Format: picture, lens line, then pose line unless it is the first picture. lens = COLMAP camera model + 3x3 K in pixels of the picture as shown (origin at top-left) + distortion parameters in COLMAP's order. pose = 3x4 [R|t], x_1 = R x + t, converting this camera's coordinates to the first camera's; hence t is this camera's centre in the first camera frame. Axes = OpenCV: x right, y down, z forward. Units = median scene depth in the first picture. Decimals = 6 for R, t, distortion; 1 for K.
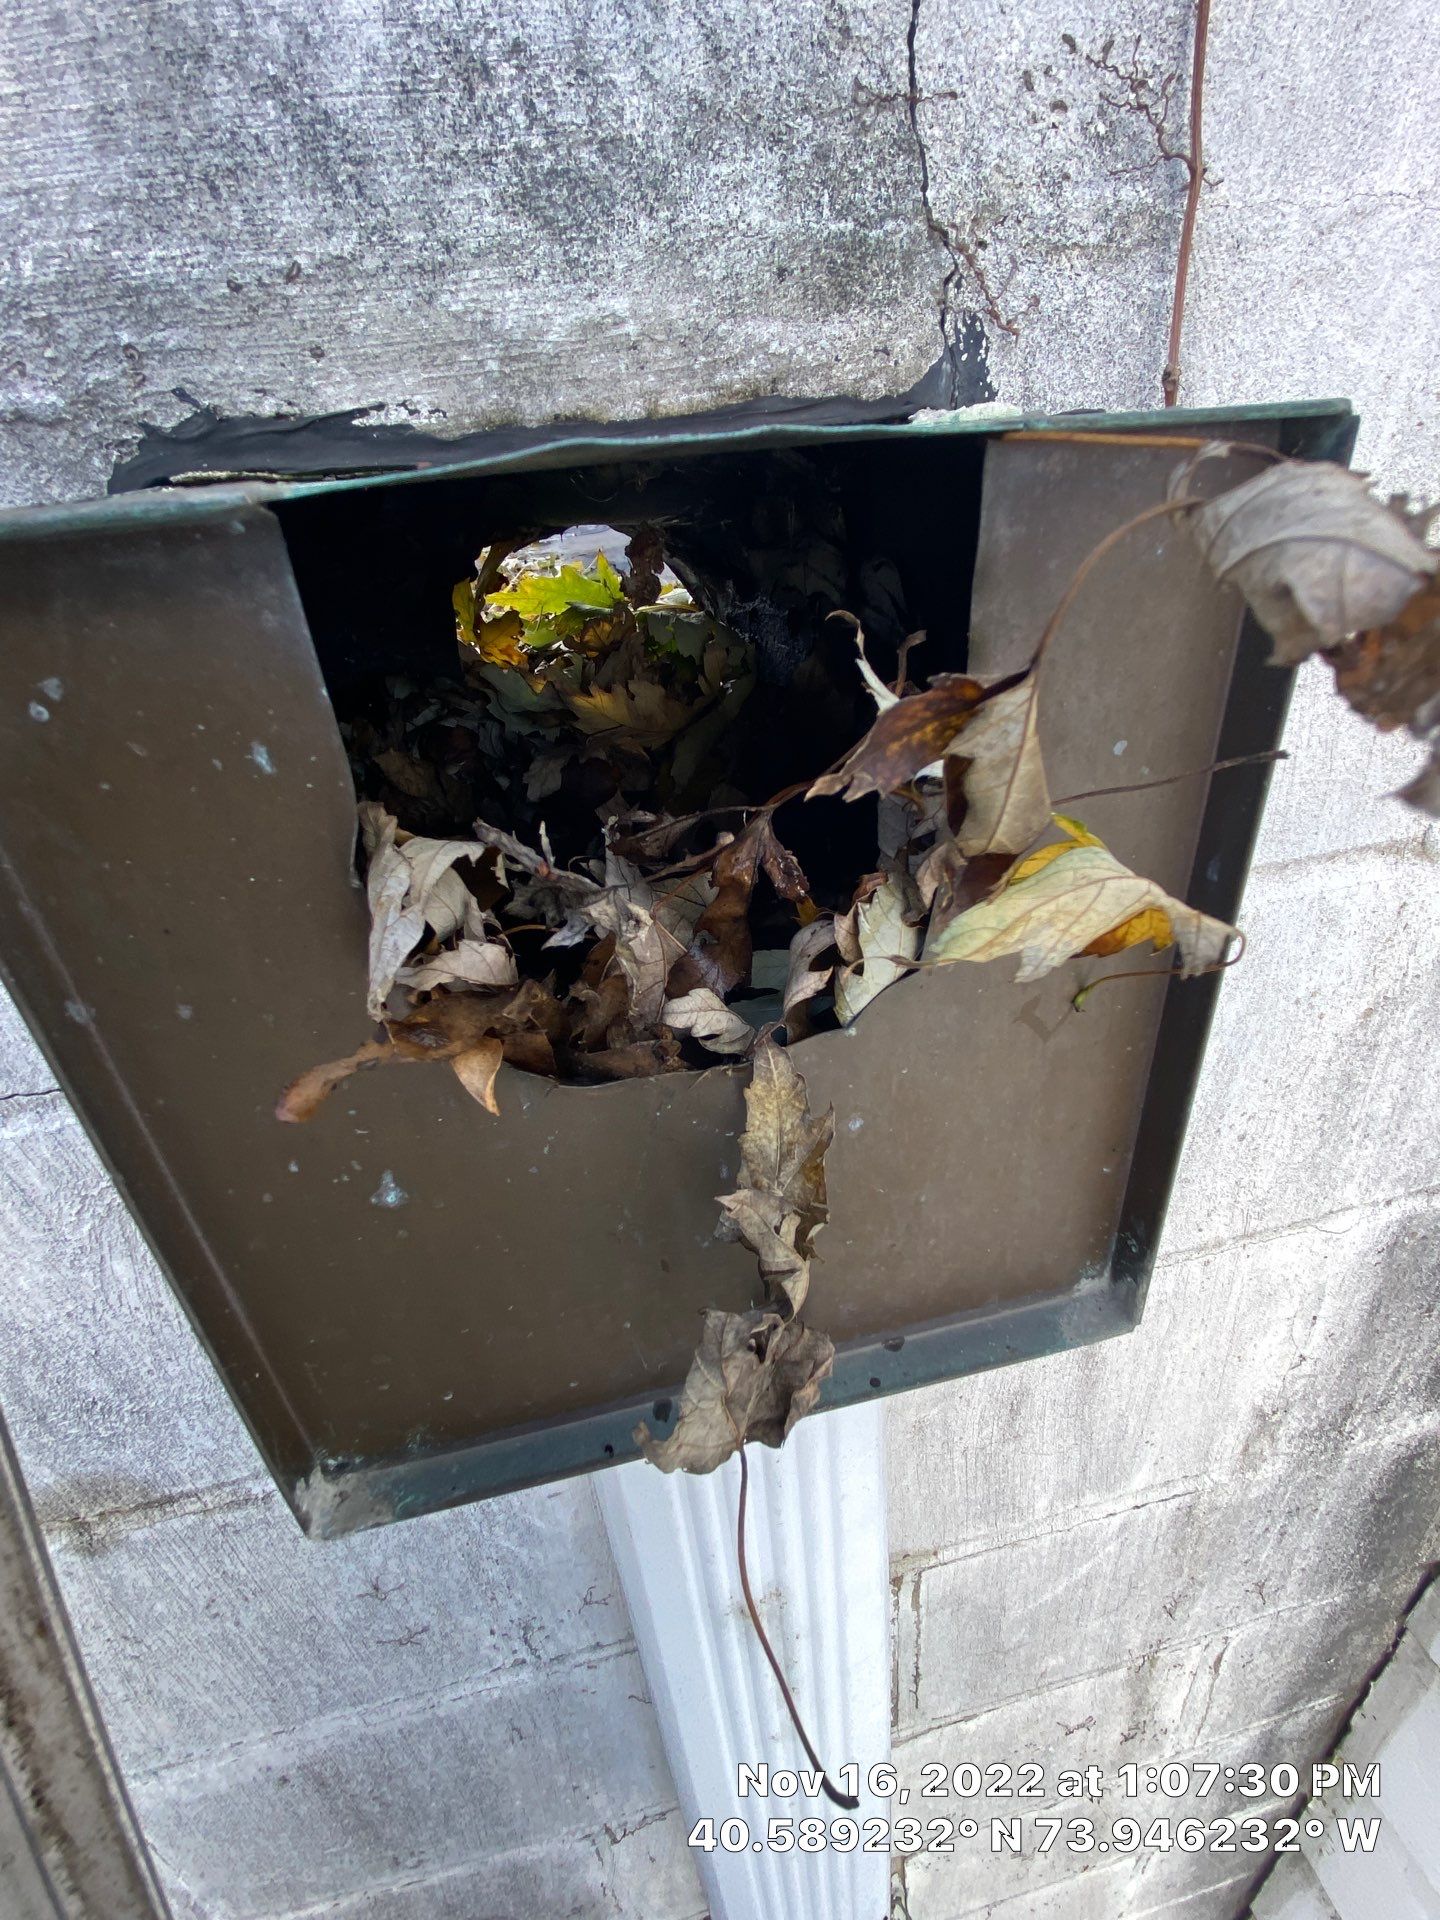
lens RADIAL K [[967.9, 0, 721.7], [0, 967.9, 996.0], [0, 0, 1]] dist [0.004646, -0.016683]
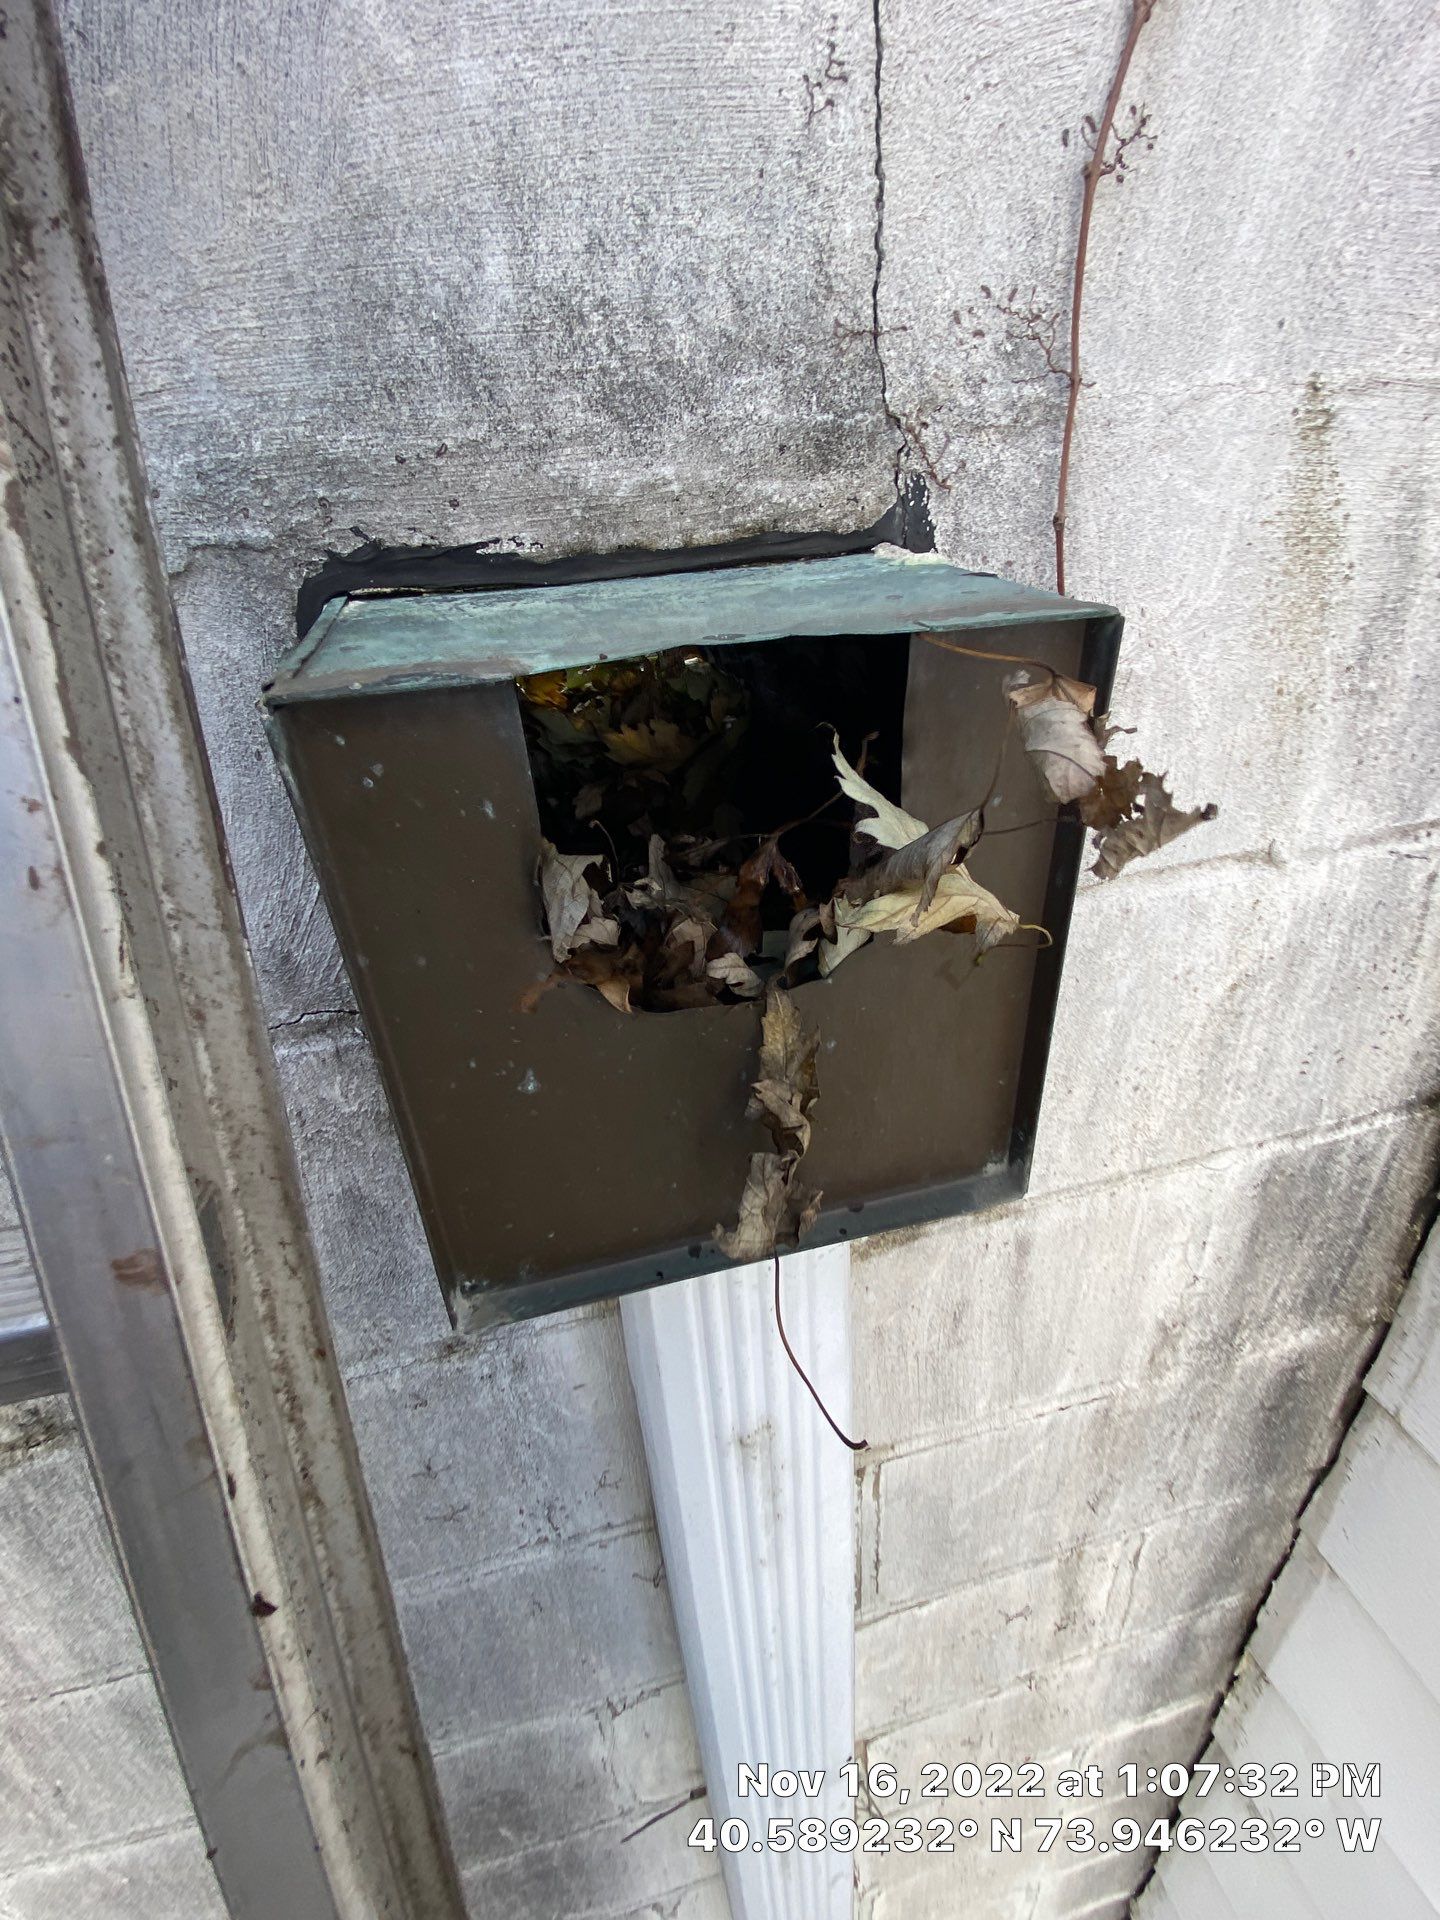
lens RADIAL K [[967.9, 0, 722.7], [0, 967.9, 1011.0], [0, 0, 1]] dist [0.004646, -0.016683]
pose [[0.999472, 0.002181, 0.032433, -0.070076], [-0.002807, 0.999810, 0.019285, 0.045962], [-0.032385, -0.019366, 0.999288, -0.433558]]
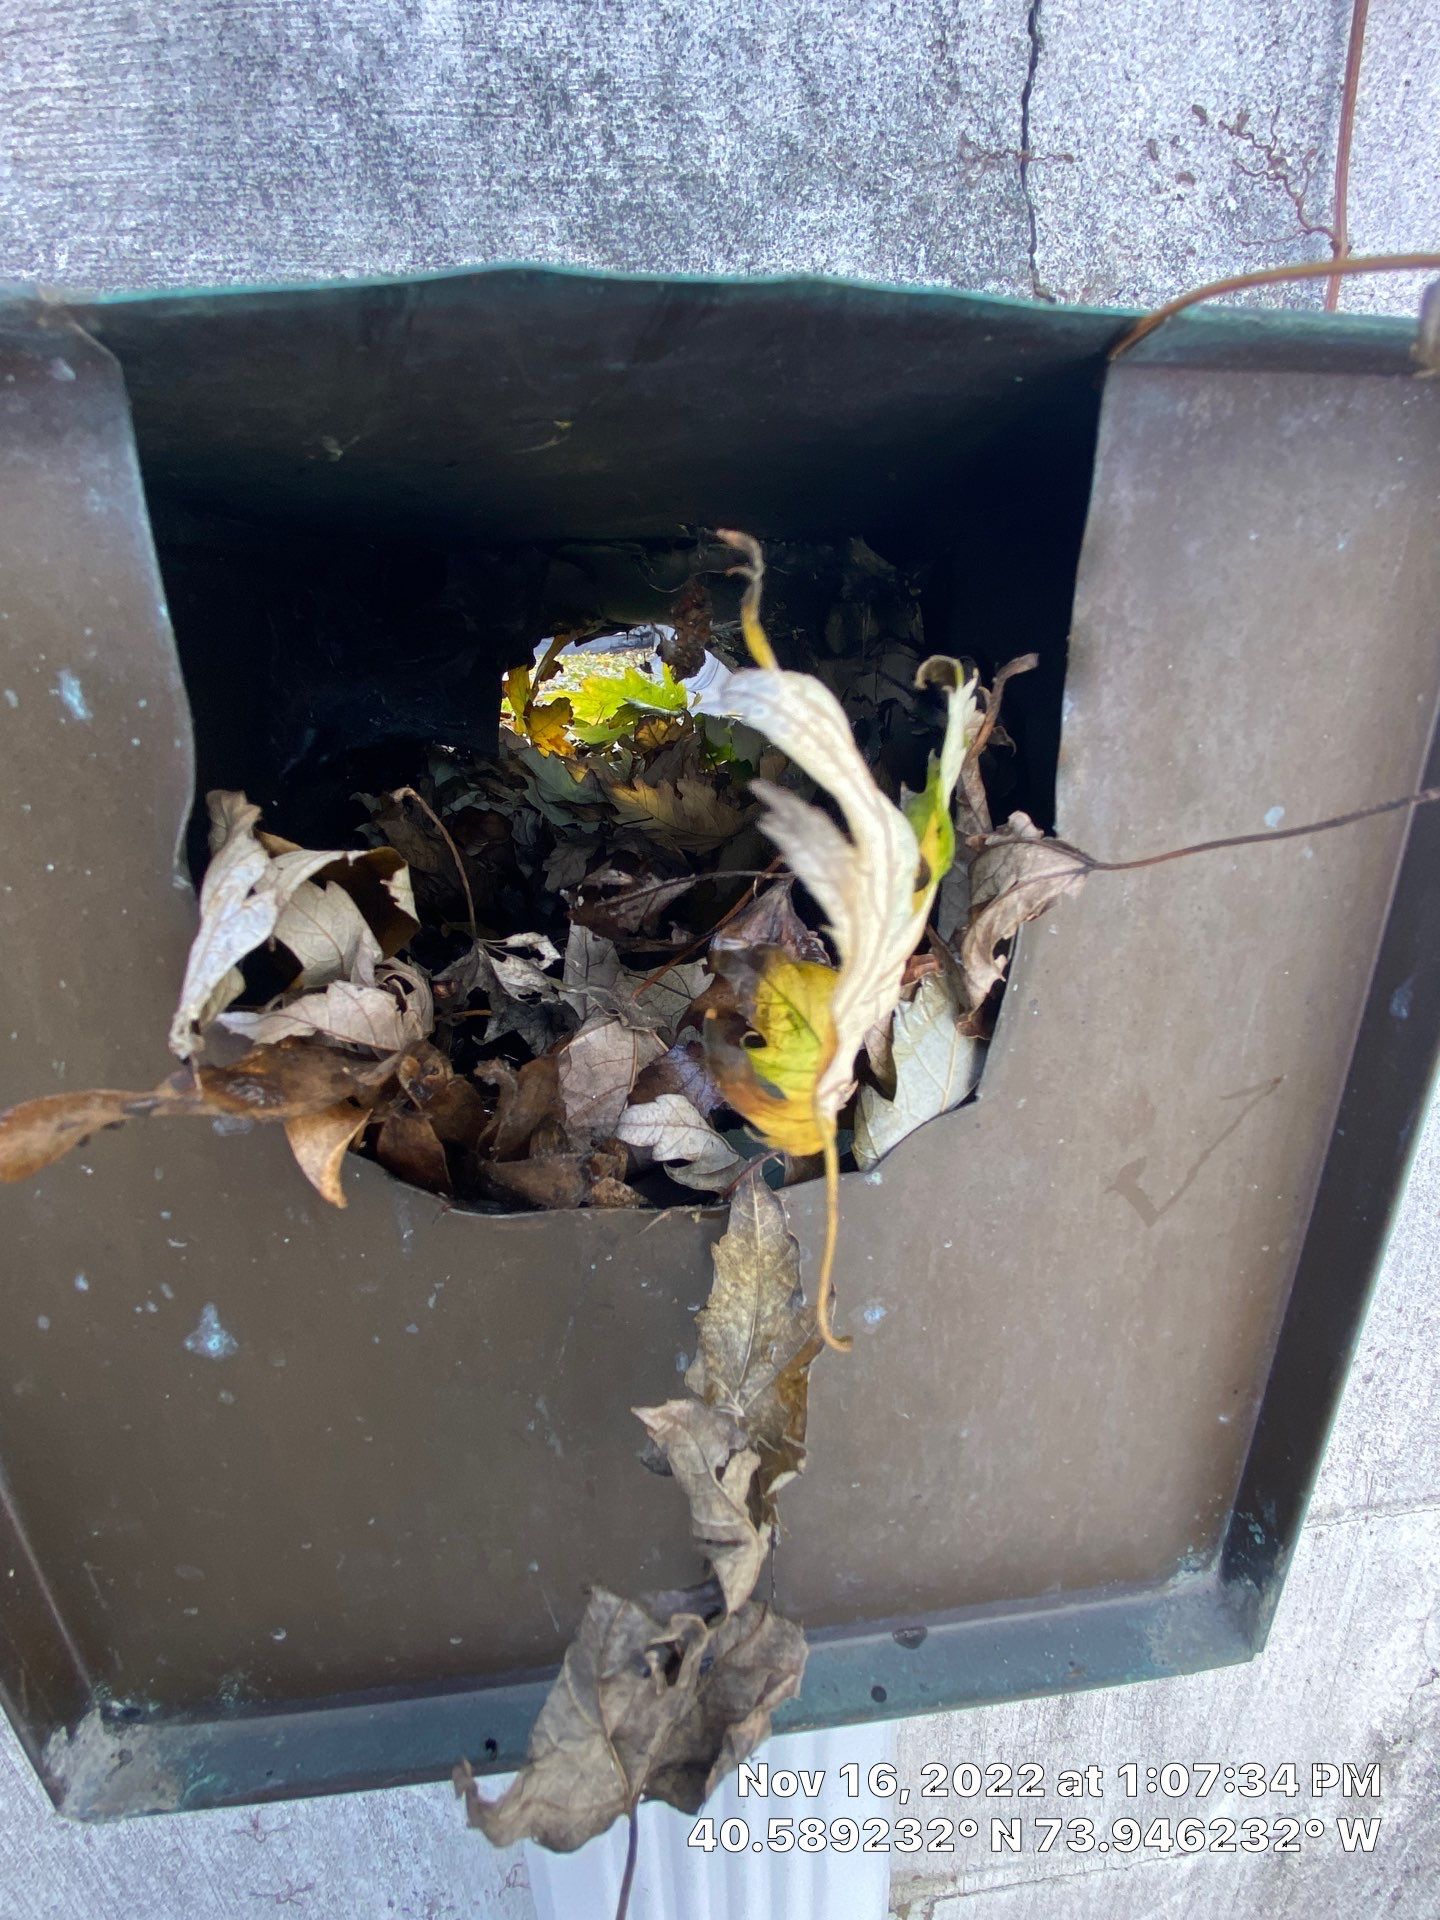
lens RADIAL K [[967.9, 0, 717.7], [0, 967.9, 968.3], [0, 0, 1]] dist [0.004646, -0.016683]
pose [[0.992823, 0.092995, -0.075195, 0.047259], [-0.105107, 0.978459, -0.177683, 0.019222], [0.057052, 0.184312, 0.981211, 0.213221]]
